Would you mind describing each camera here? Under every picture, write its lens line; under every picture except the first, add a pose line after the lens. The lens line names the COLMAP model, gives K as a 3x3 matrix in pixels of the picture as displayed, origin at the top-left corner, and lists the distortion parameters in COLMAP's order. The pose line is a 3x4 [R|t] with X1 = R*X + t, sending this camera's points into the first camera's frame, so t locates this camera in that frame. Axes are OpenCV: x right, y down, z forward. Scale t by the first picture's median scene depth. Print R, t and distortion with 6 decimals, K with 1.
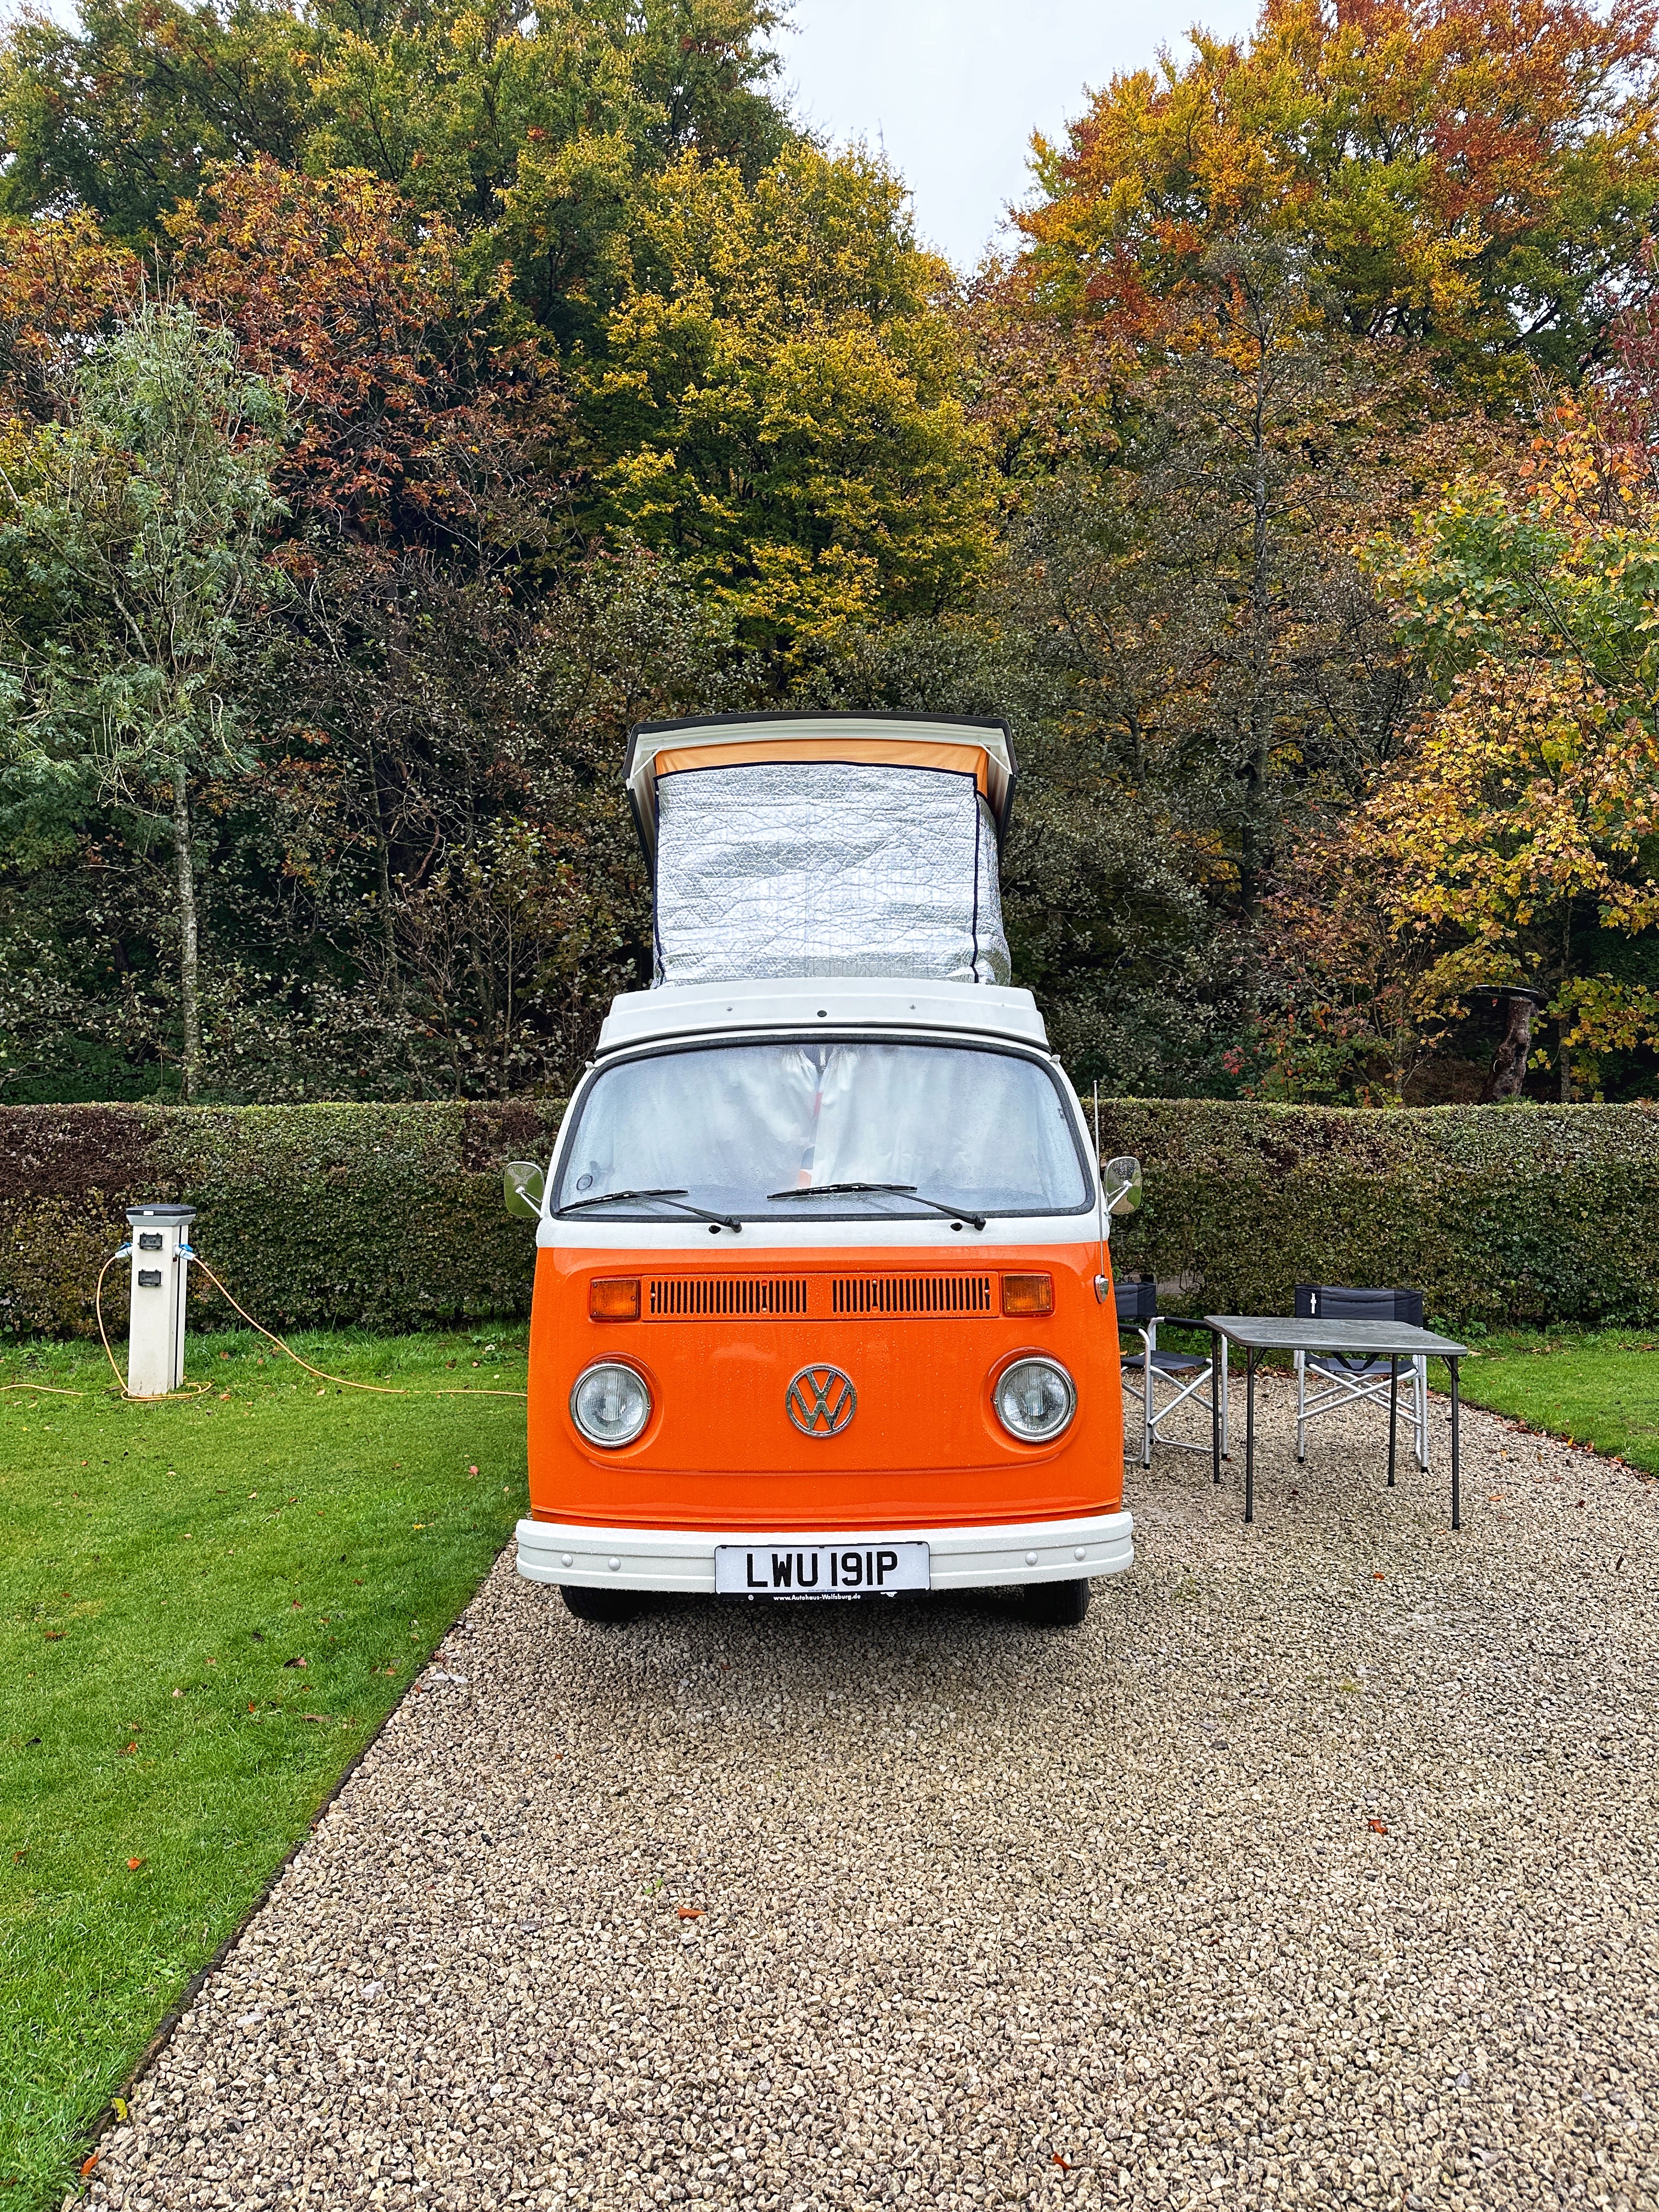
lens RADIAL K [[1561.4, 0, 845.0], [0, 1561.4, 1103.4], [0, 0, 1]] dist [0.107066, -0.100316]
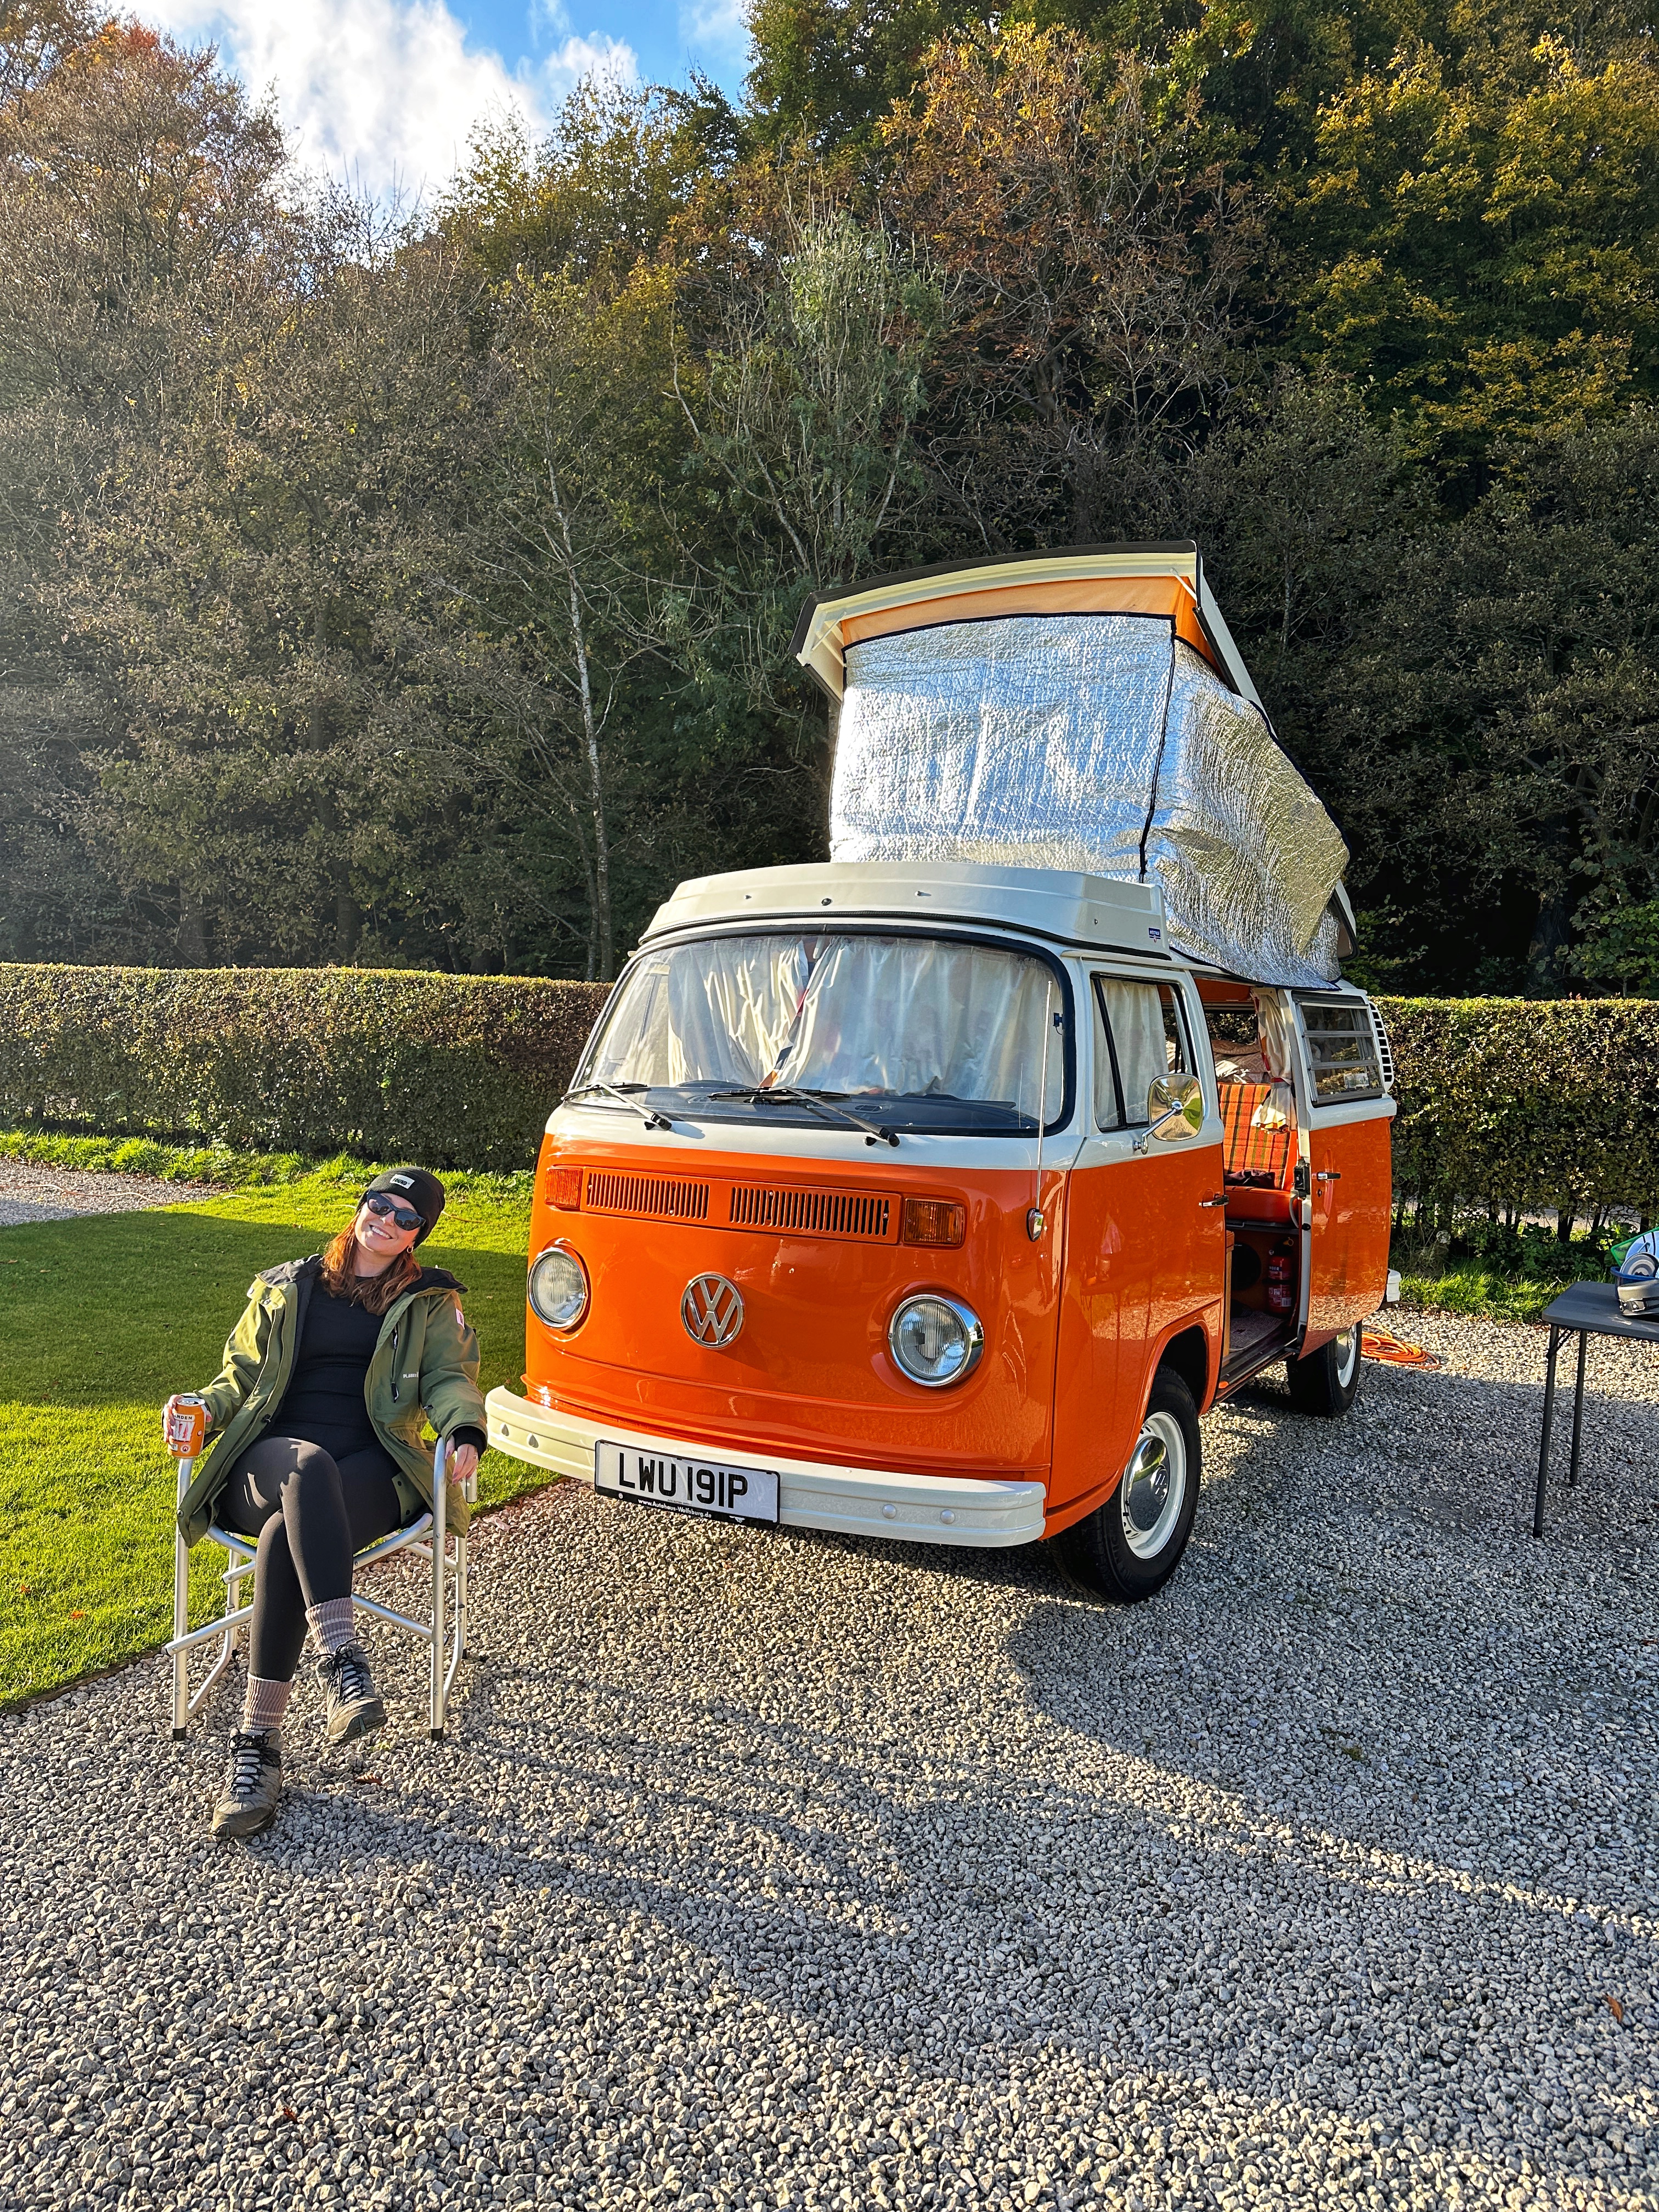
lens RADIAL K [[1561.4, 0, 845.0], [0, 1561.4, 1103.4], [0, 0, 1]] dist [0.107066, -0.100316]
pose [[0.876076, 0.065065, -0.477763, 0.090729], [-0.027788, 0.996020, 0.084691, -0.003527], [0.481372, -0.060920, 0.874397, 0.037904]]
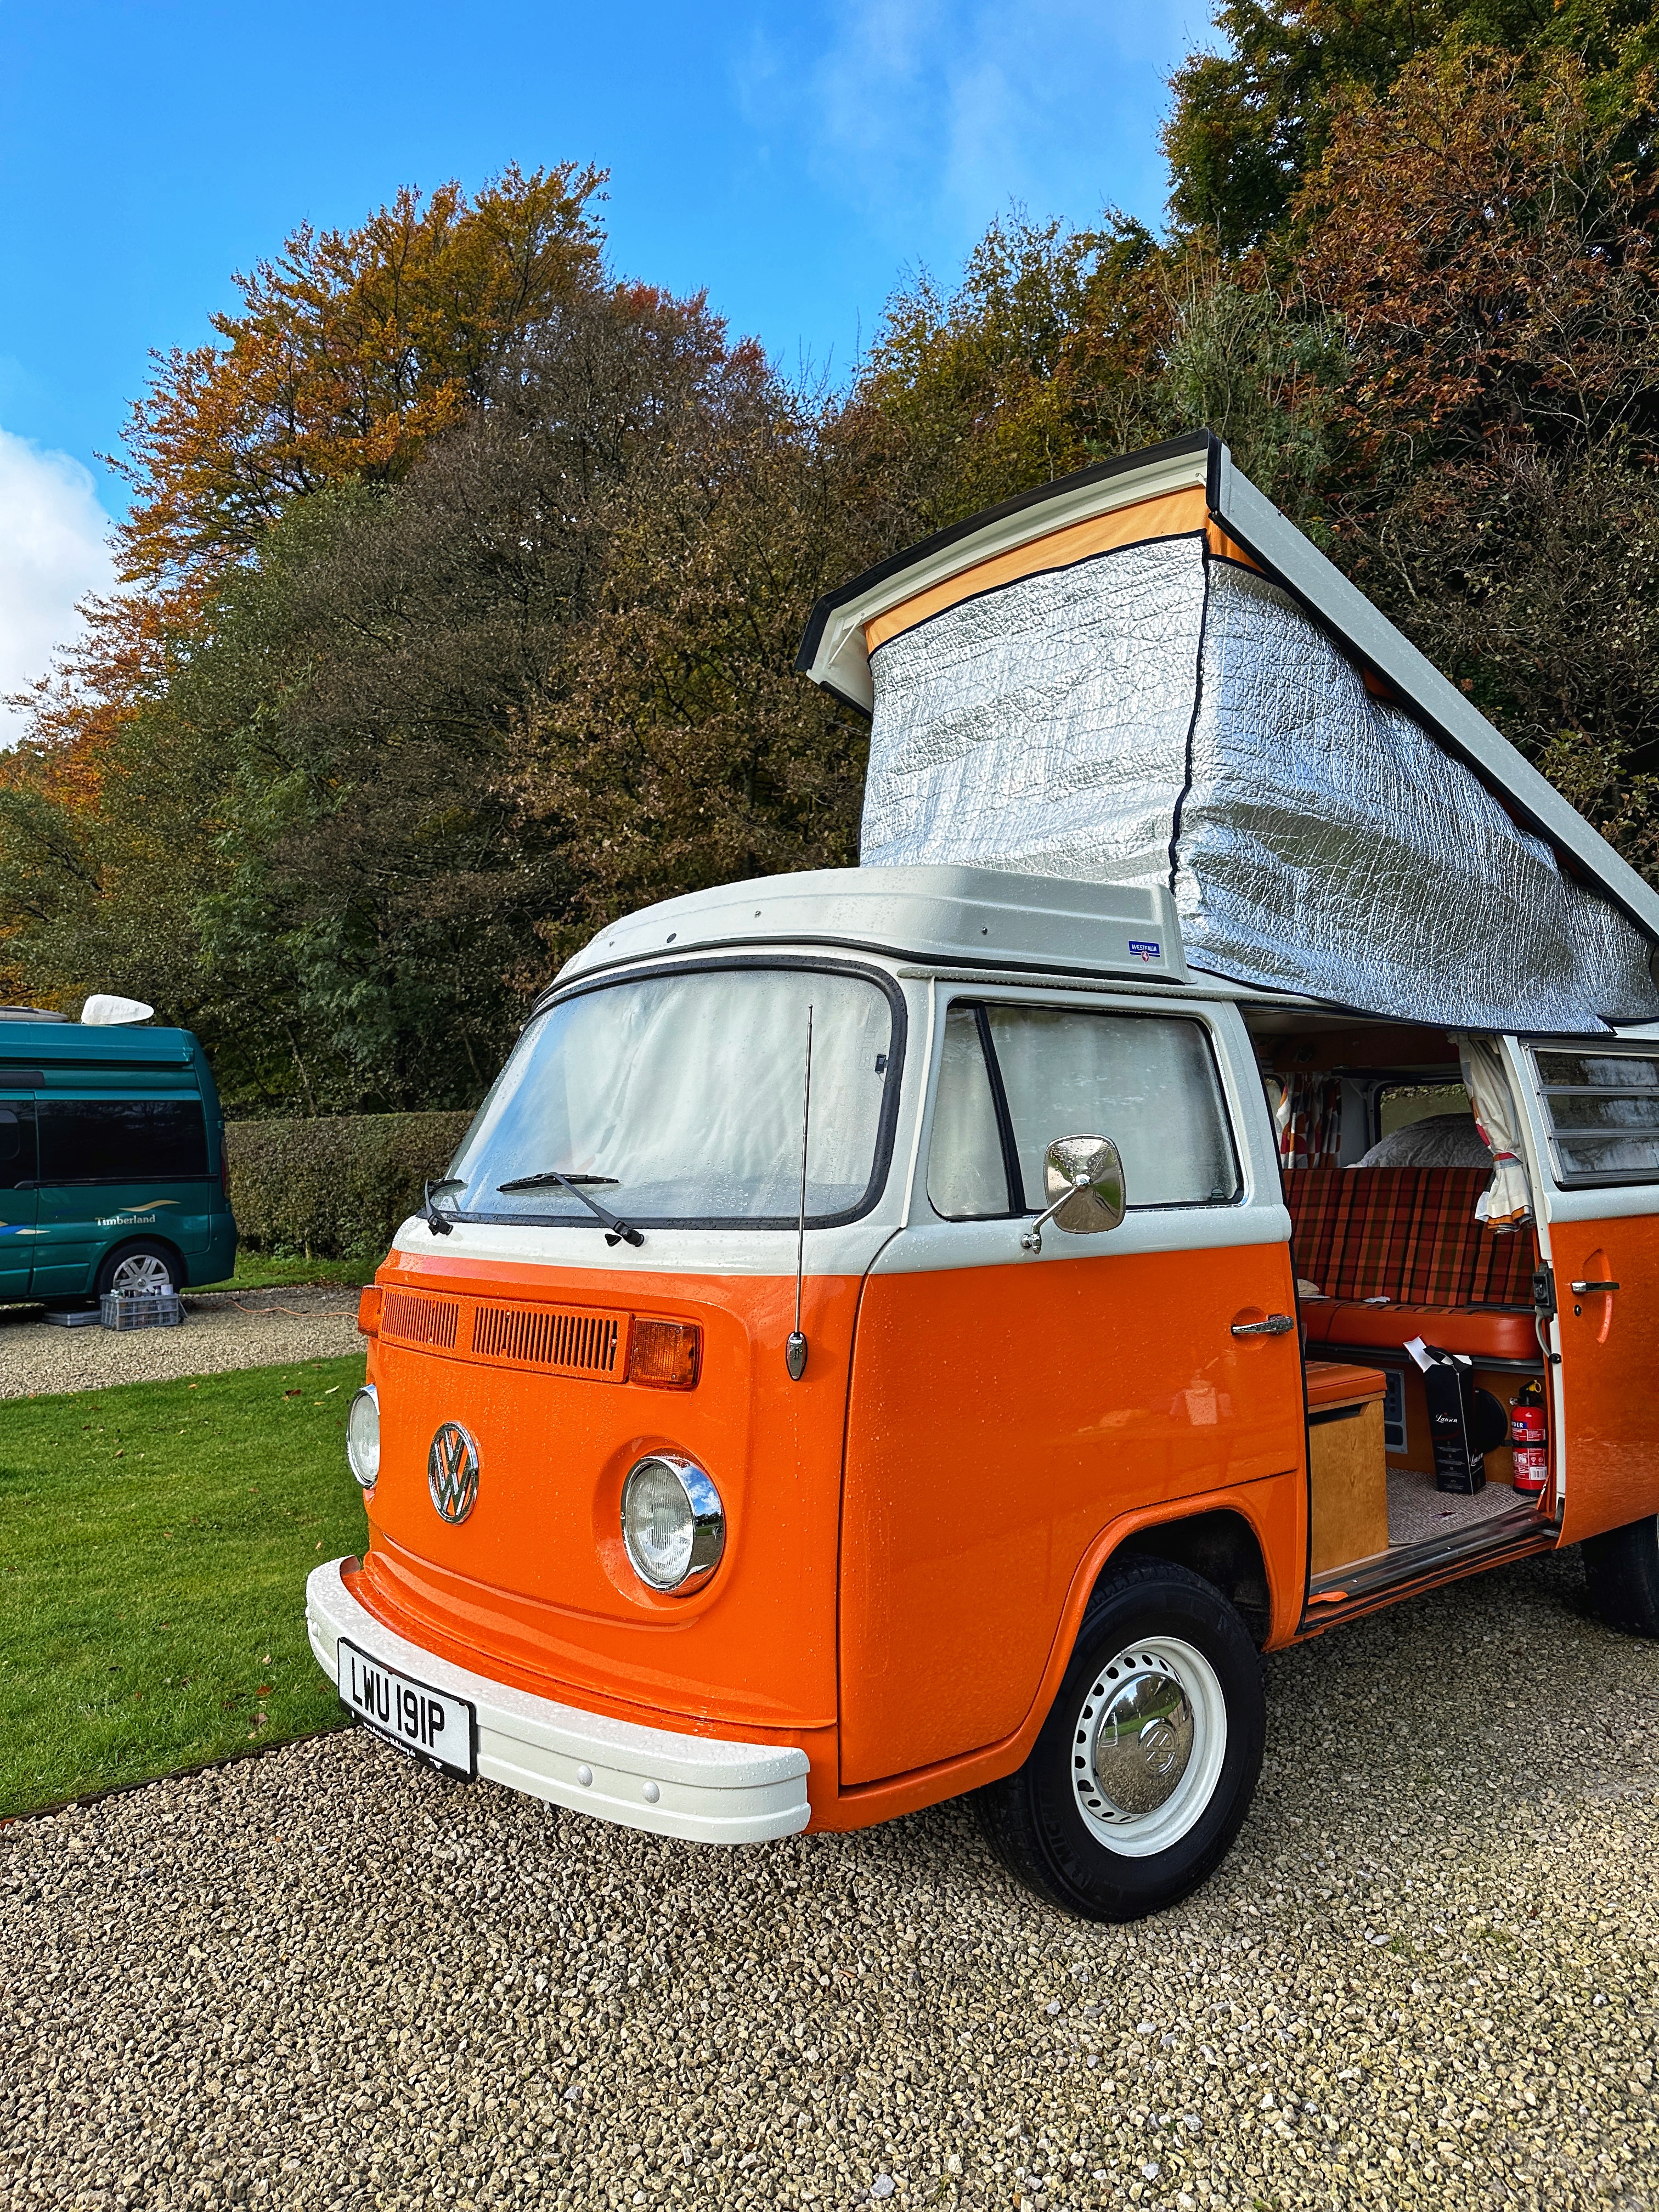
lens RADIAL K [[1560.1, 0, 841.2], [0, 1560.1, 1119.8], [0, 0, 1]] dist [0.072707, -0.074931]
pose [[0.664563, -0.013412, -0.747112, 0.116763], [0.027135, 0.999613, 0.006192, 0.004897], [0.746739, -0.024388, 0.664670, 0.117922]]
